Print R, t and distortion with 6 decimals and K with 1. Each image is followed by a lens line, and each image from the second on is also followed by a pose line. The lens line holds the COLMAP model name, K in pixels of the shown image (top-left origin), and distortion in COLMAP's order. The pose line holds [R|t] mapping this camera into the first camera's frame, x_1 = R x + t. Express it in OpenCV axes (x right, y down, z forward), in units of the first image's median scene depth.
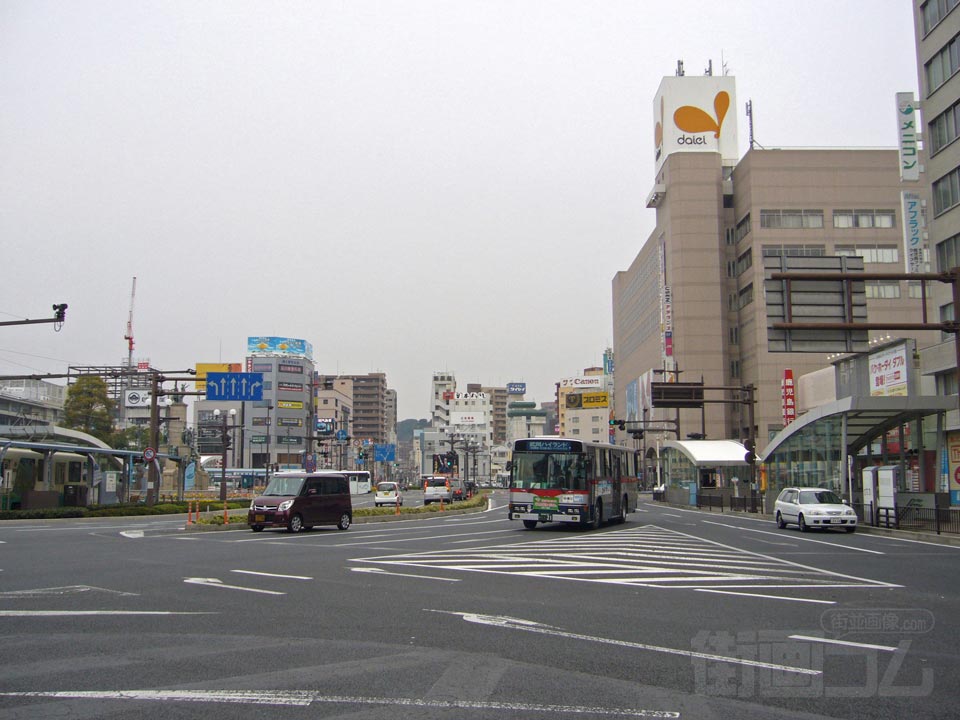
lens RADIAL K [[1030.7, 0, 488.5], [0, 1030.7, 360.0], [0, 0, 1]] dist [-0.061940, 0.000000]
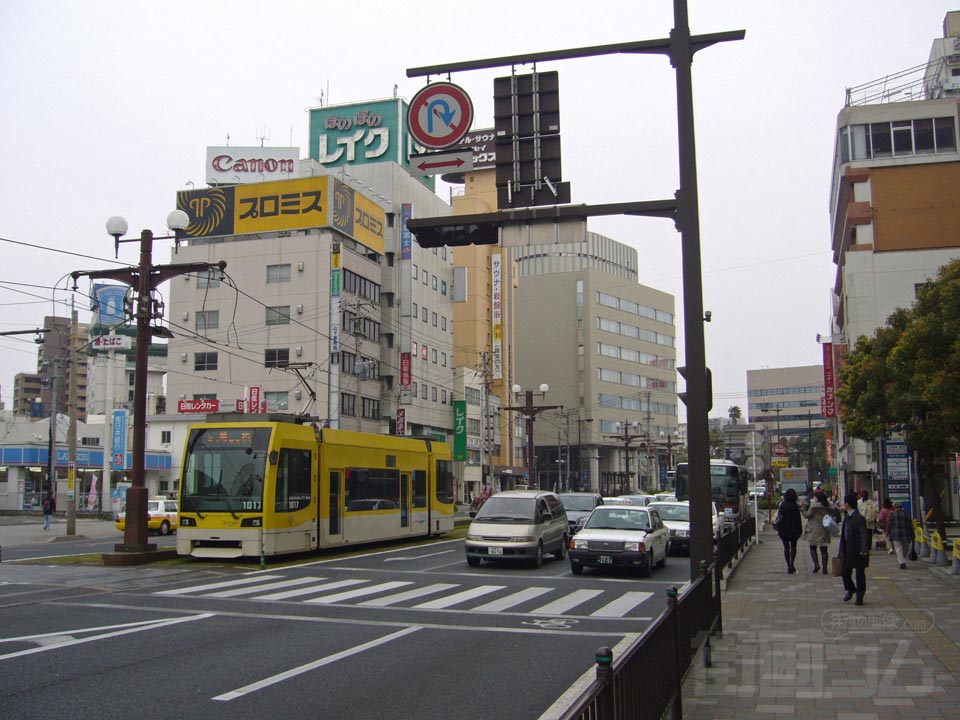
lens RADIAL K [[1030.7, 0, 471.8], [0, 1030.7, 366.4], [0, 0, 1]] dist [-0.061940, 0.000000]
pose [[0.960124, 0.035306, 0.277336, 0.163650], [-0.033765, 0.999376, -0.010330, 0.176080], [-0.277527, 0.000554, 0.960718, 1.512742]]
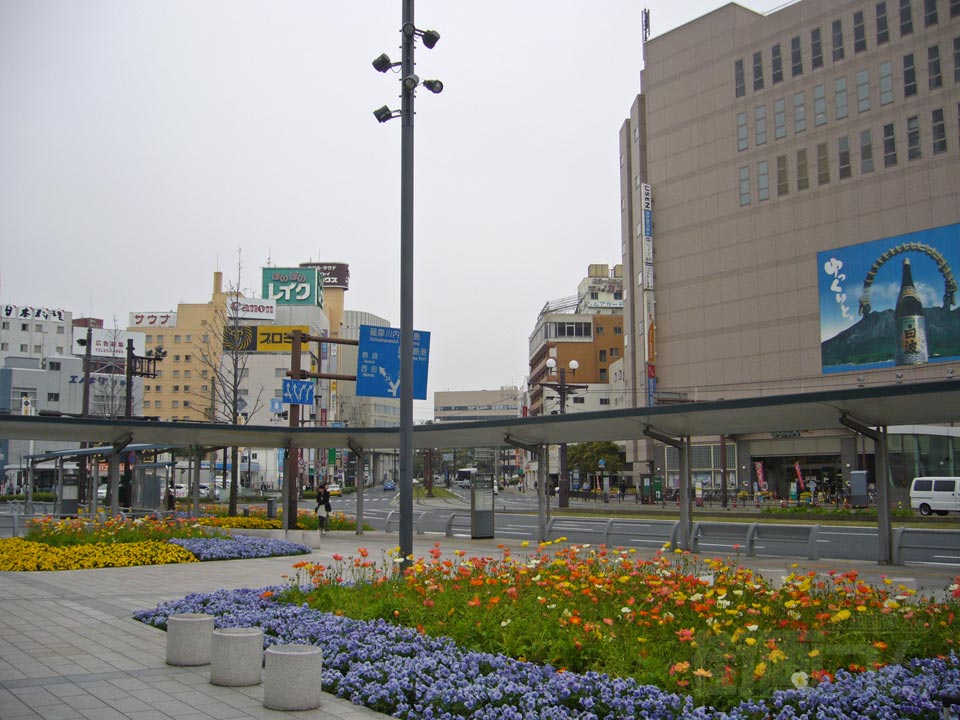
lens RADIAL K [[1030.7, 0, 479.2], [0, 1030.7, 362.5], [0, 0, 1]] dist [-0.061940, 0.000000]
pose [[0.805438, 0.071876, 0.588305, -0.295683], [-0.070792, 0.997180, -0.024911, 0.122548], [-0.588436, -0.021583, 0.808255, 1.017296]]
